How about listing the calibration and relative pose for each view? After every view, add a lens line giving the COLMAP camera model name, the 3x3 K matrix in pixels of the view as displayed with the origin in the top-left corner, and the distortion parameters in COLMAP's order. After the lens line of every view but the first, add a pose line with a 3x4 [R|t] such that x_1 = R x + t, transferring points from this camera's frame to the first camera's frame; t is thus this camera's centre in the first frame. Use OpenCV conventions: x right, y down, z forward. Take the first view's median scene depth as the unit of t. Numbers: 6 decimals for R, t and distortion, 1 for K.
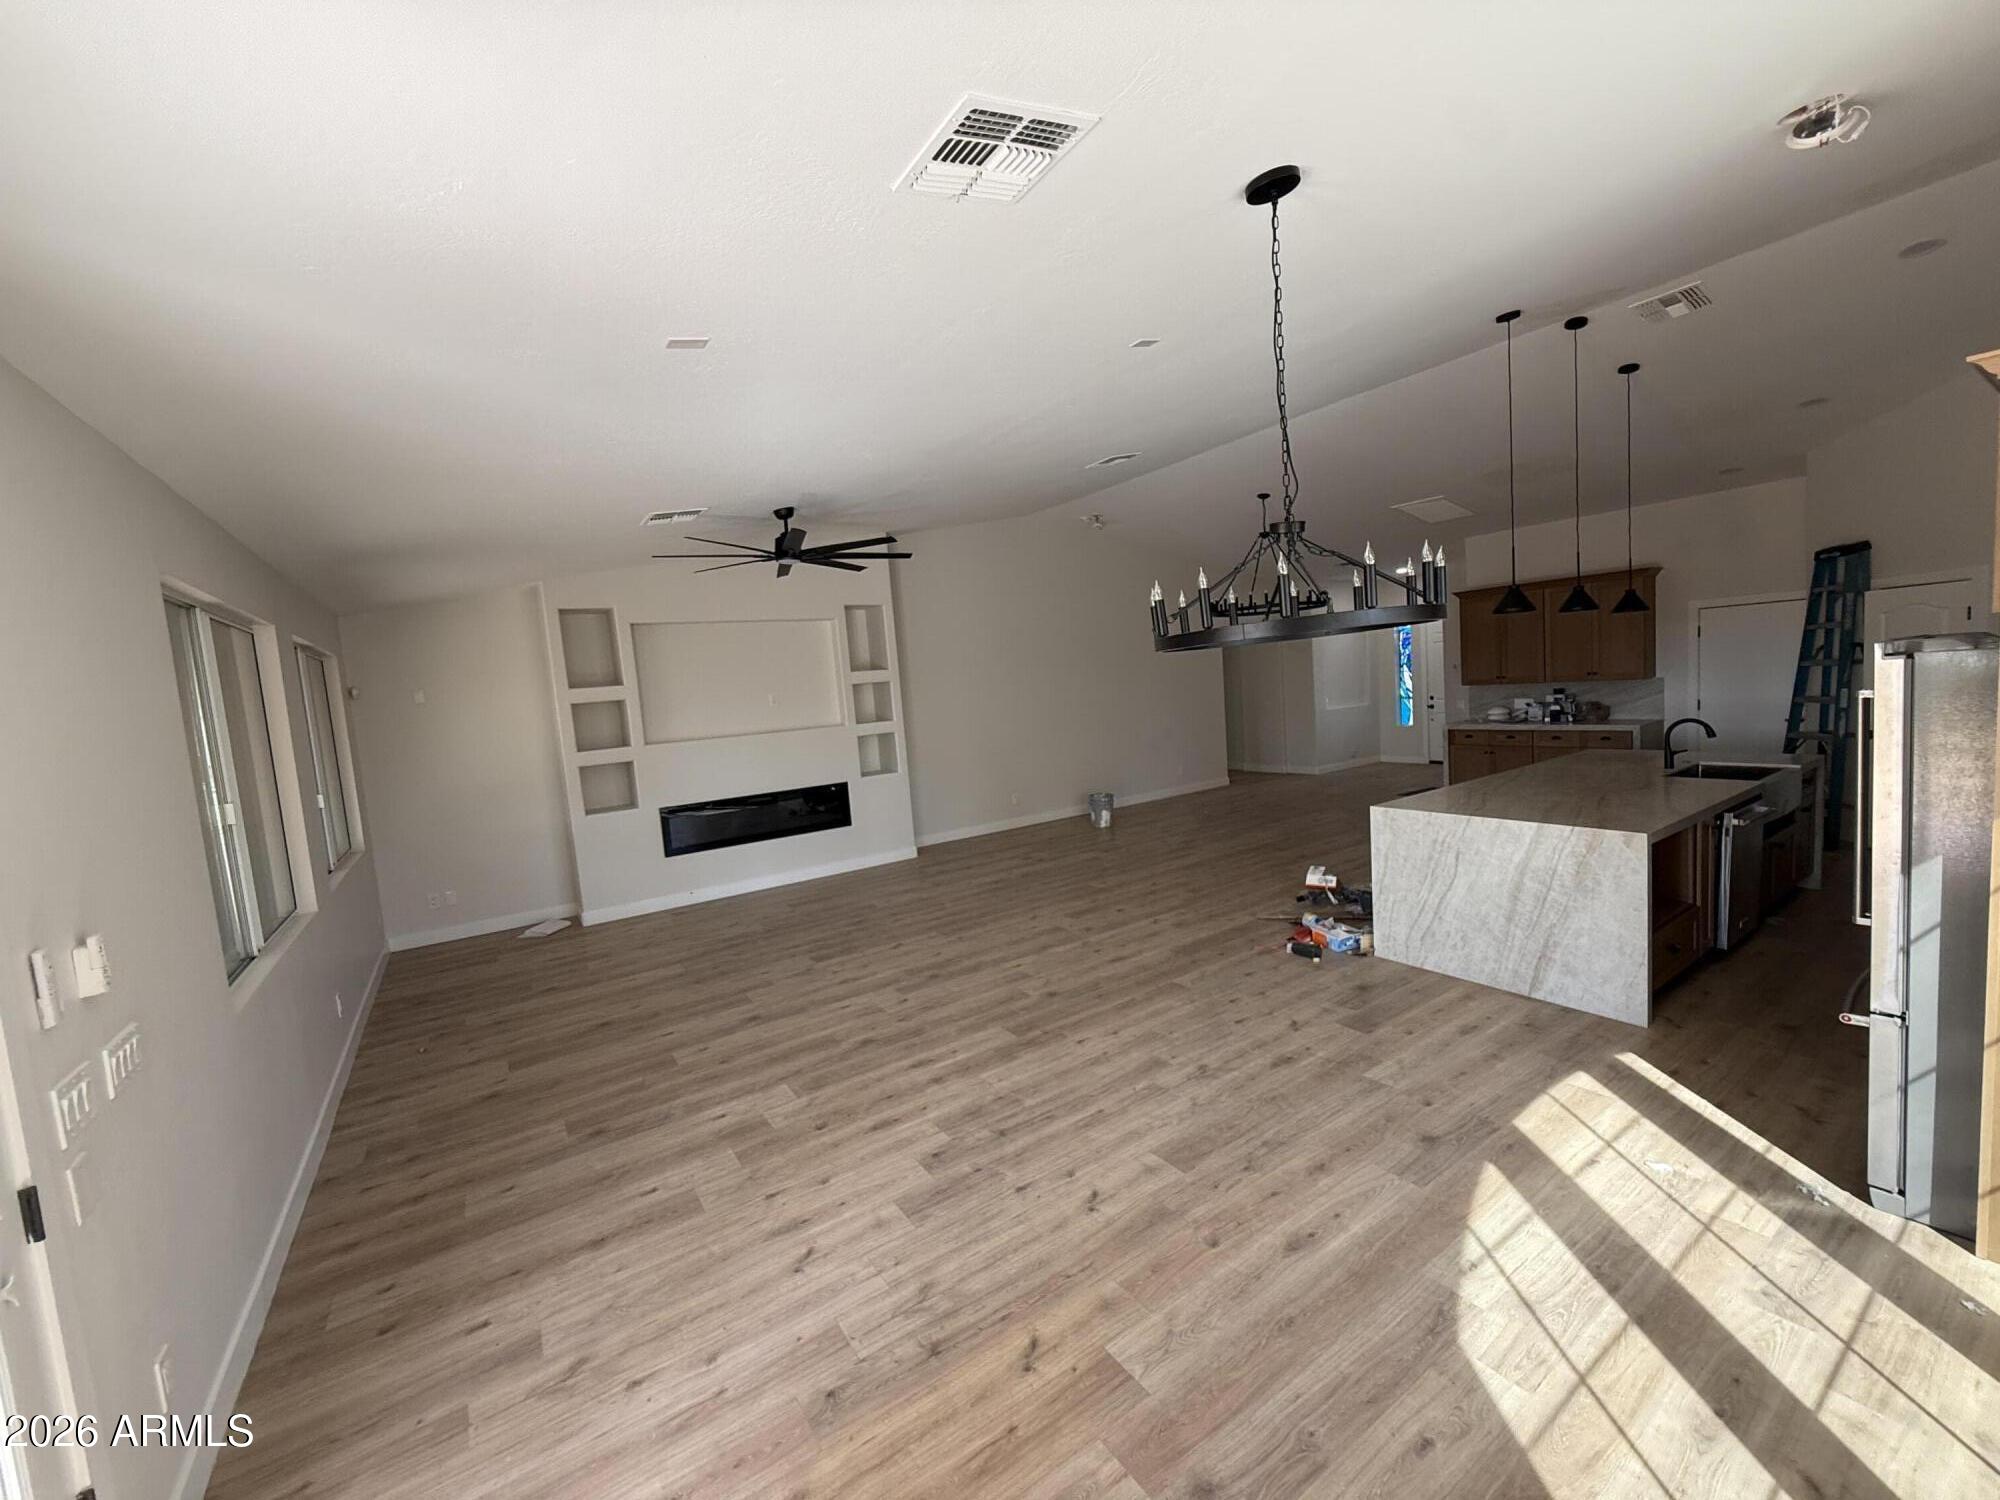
lens RADIAL K [[795.5, 0, 1006.0], [0, 795.5, 752.3], [0, 0, 1]] dist [-0.001414, 0.000180]
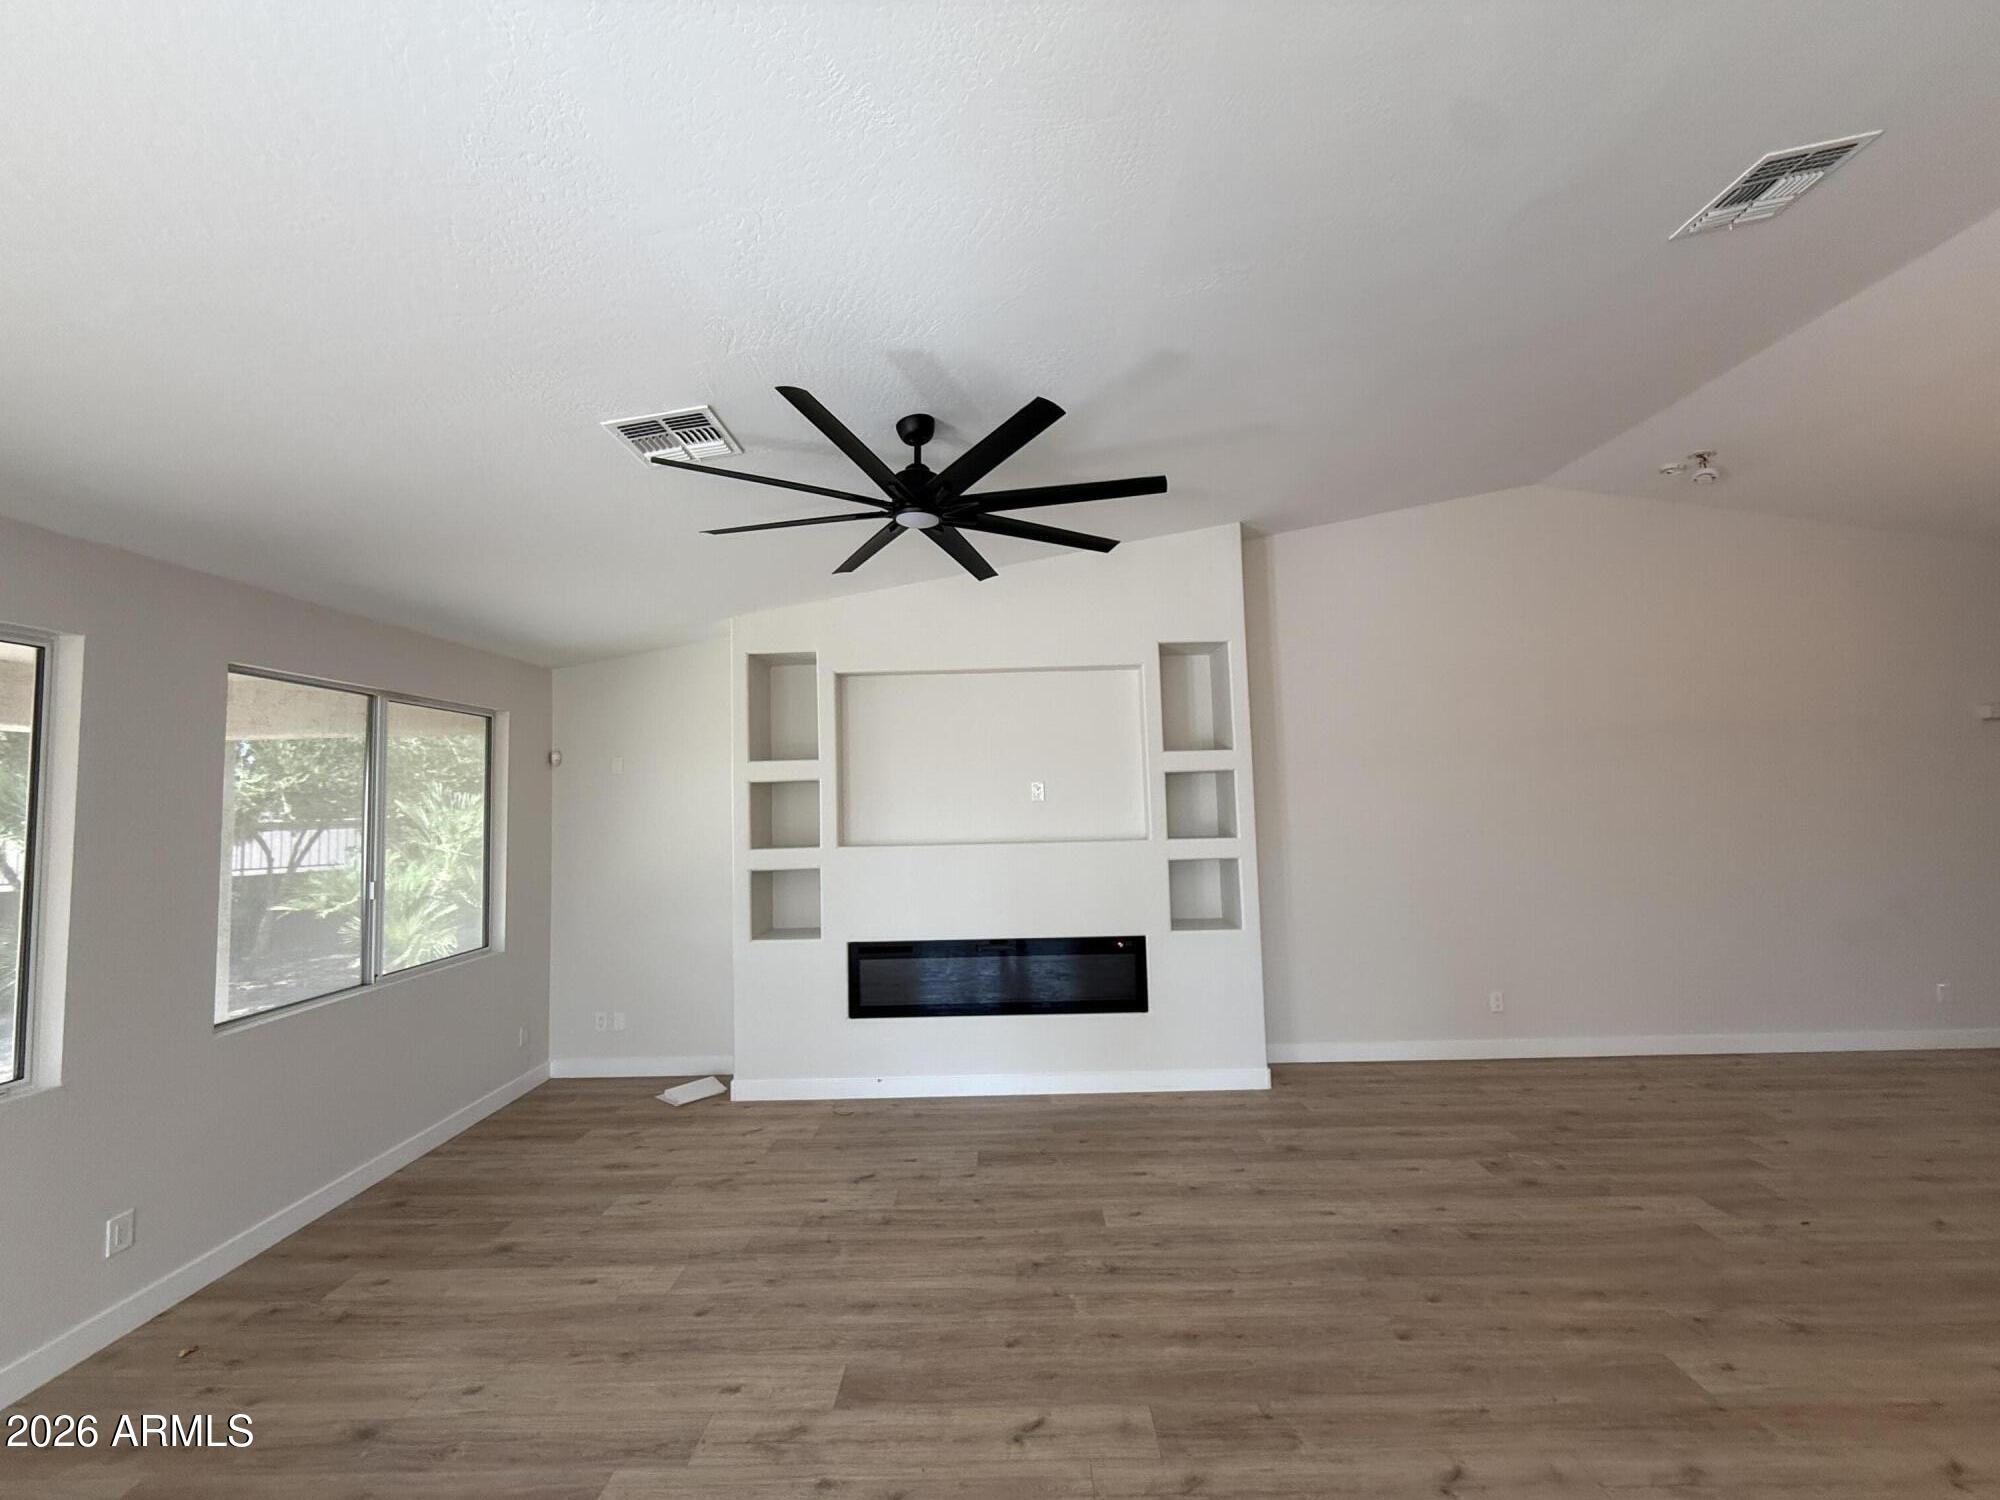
lens RADIAL K [[795.5, 0, 1006.0], [0, 795.5, 752.3], [0, 0, 1]] dist [-0.001414, 0.000180]
pose [[0.826356, 0.019963, -0.562794, 0.052790], [-0.088850, 0.991476, -0.095292, -0.037830], [0.556095, 0.128749, 0.821086, 0.503527]]
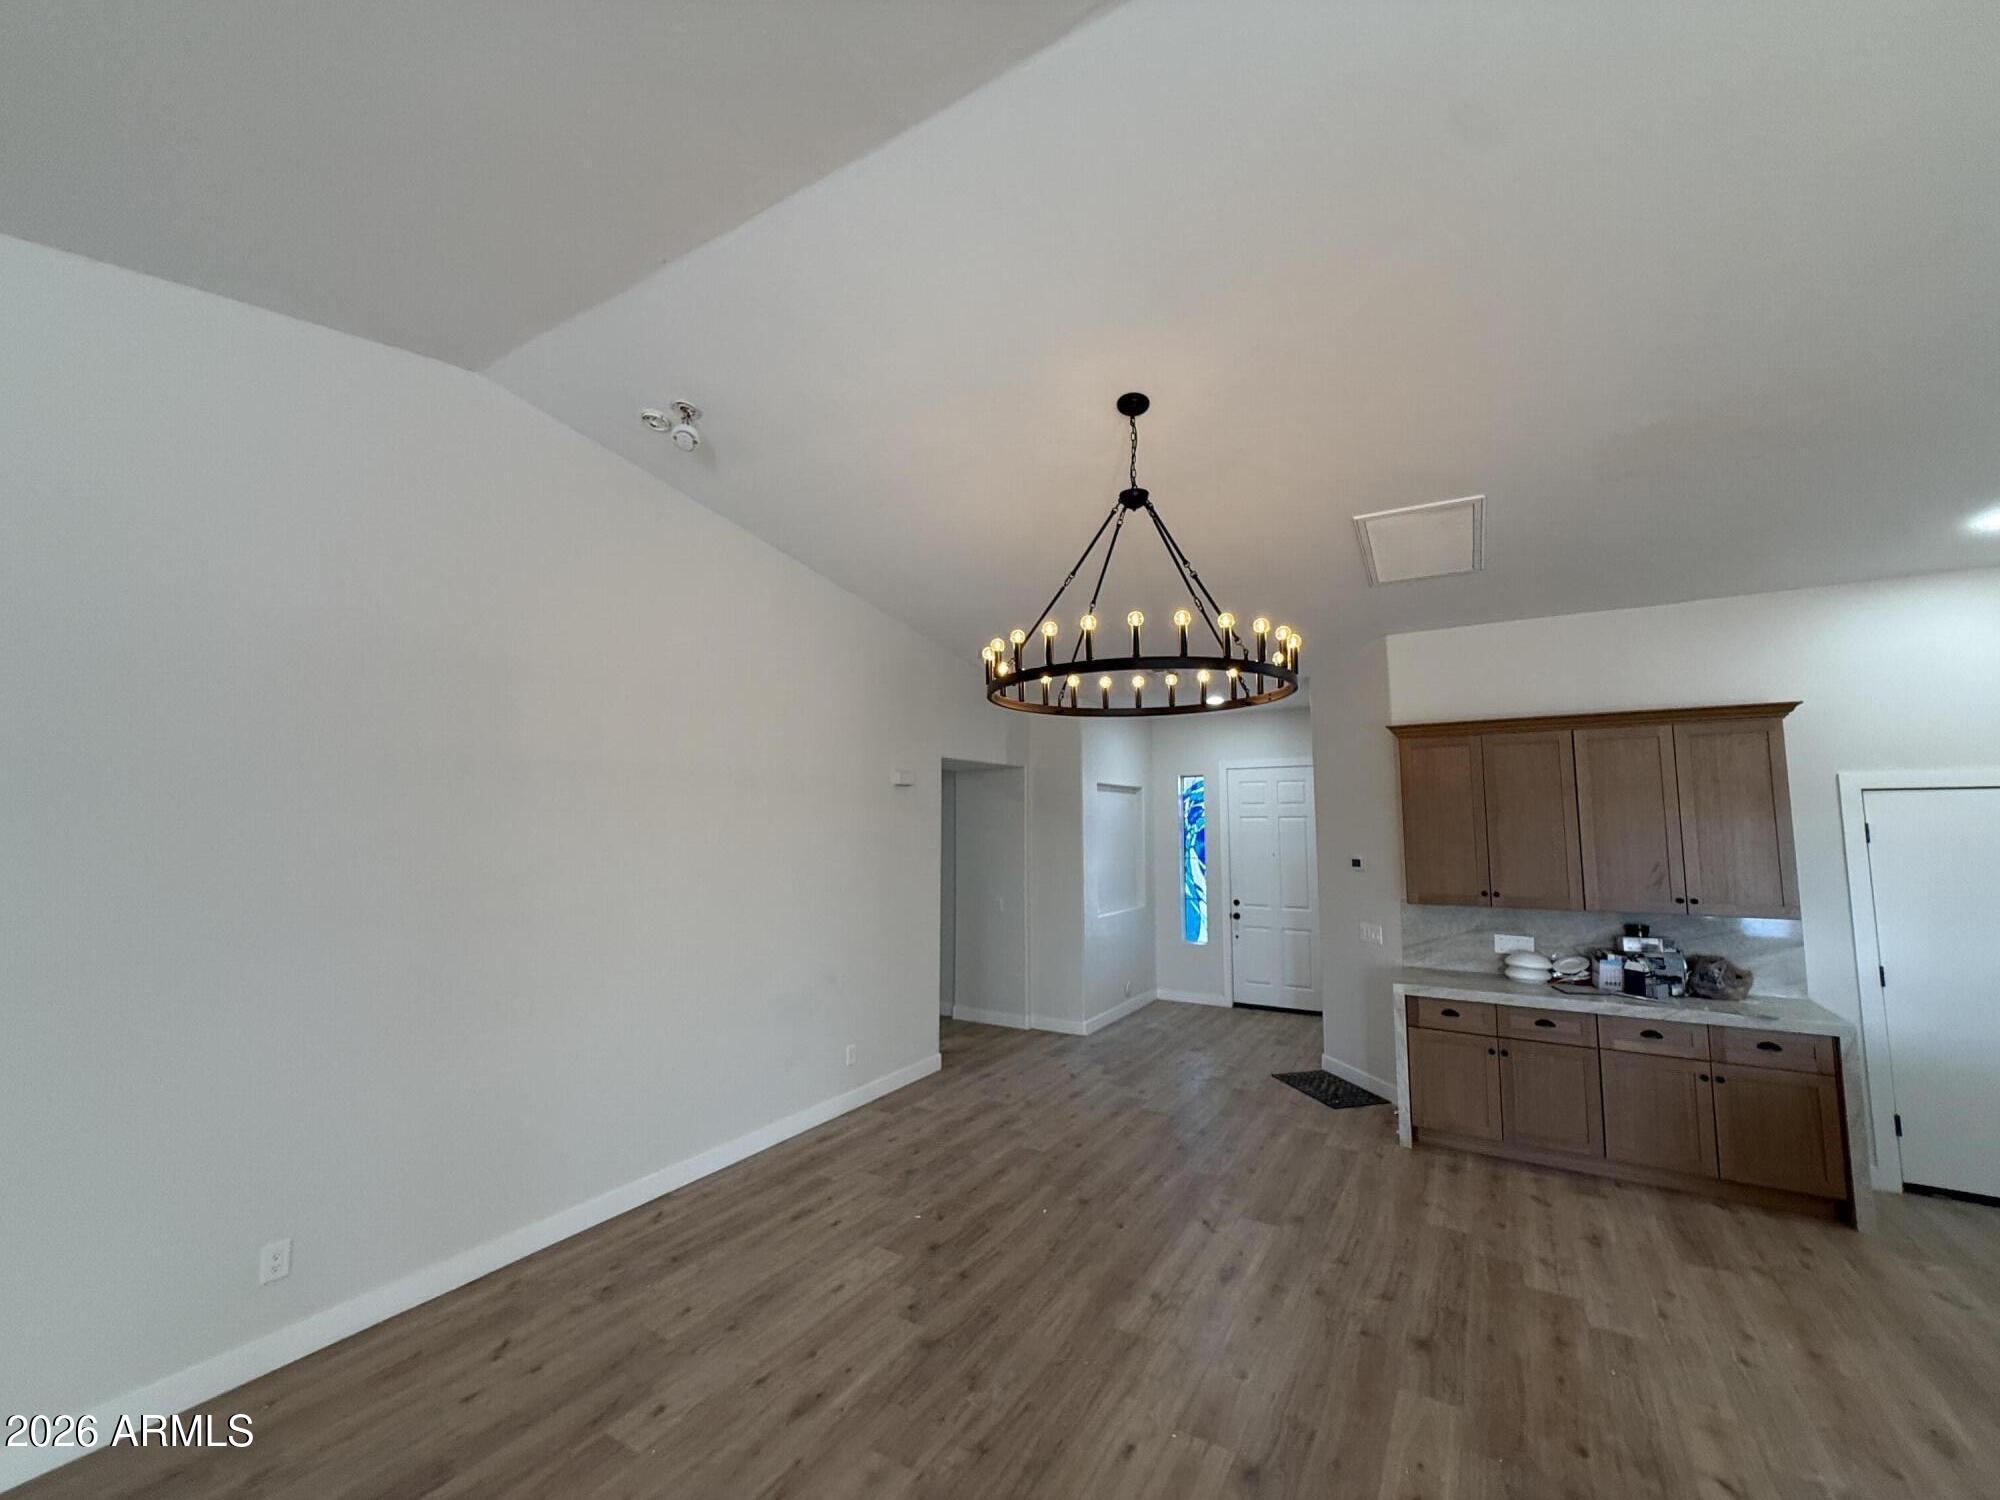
lens RADIAL K [[795.5, 0, 1006.0], [0, 795.5, 752.3], [0, 0, 1]] dist [-0.001414, 0.000180]
pose [[0.903231, 0.110655, 0.414643, 0.143781], [-0.027461, 0.979109, -0.201474, -0.088959], [-0.428274, 0.170591, 0.887401, 0.819016]]
